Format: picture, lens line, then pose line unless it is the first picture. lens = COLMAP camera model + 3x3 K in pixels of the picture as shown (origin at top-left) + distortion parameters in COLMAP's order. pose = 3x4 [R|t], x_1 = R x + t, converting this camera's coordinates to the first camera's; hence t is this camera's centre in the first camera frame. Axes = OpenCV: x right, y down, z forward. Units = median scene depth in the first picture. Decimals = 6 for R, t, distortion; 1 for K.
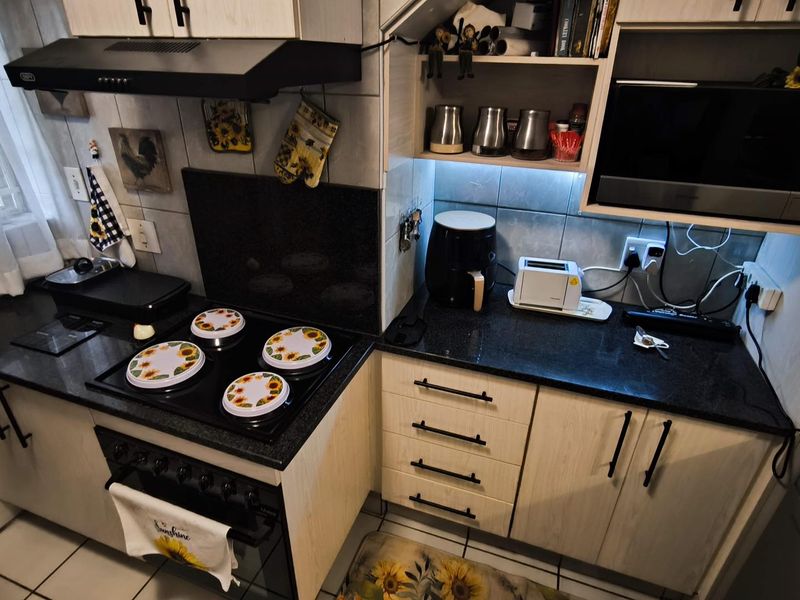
lens RADIAL K [[459.3, 0, 401.2], [0, 459.3, 298.9], [0, 0, 1]] dist [-0.020649, 0.015378]
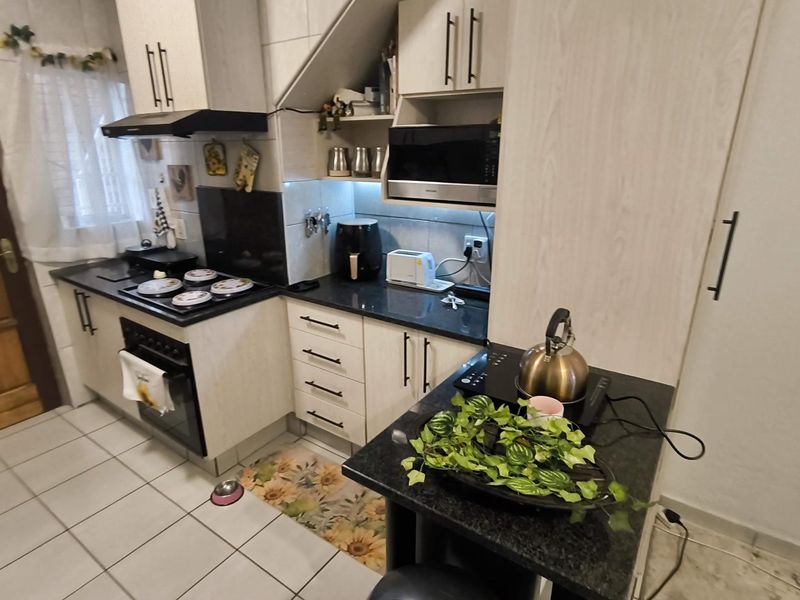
lens RADIAL K [[459.3, 0, 397.3], [0, 459.3, 299.7], [0, 0, 1]] dist [-0.020649, 0.015378]
pose [[0.963144, 0.064009, -0.261261, 0.758078], [-0.103825, 0.984471, -0.141555, 0.315337], [0.248143, 0.163463, 0.954832, -0.411273]]
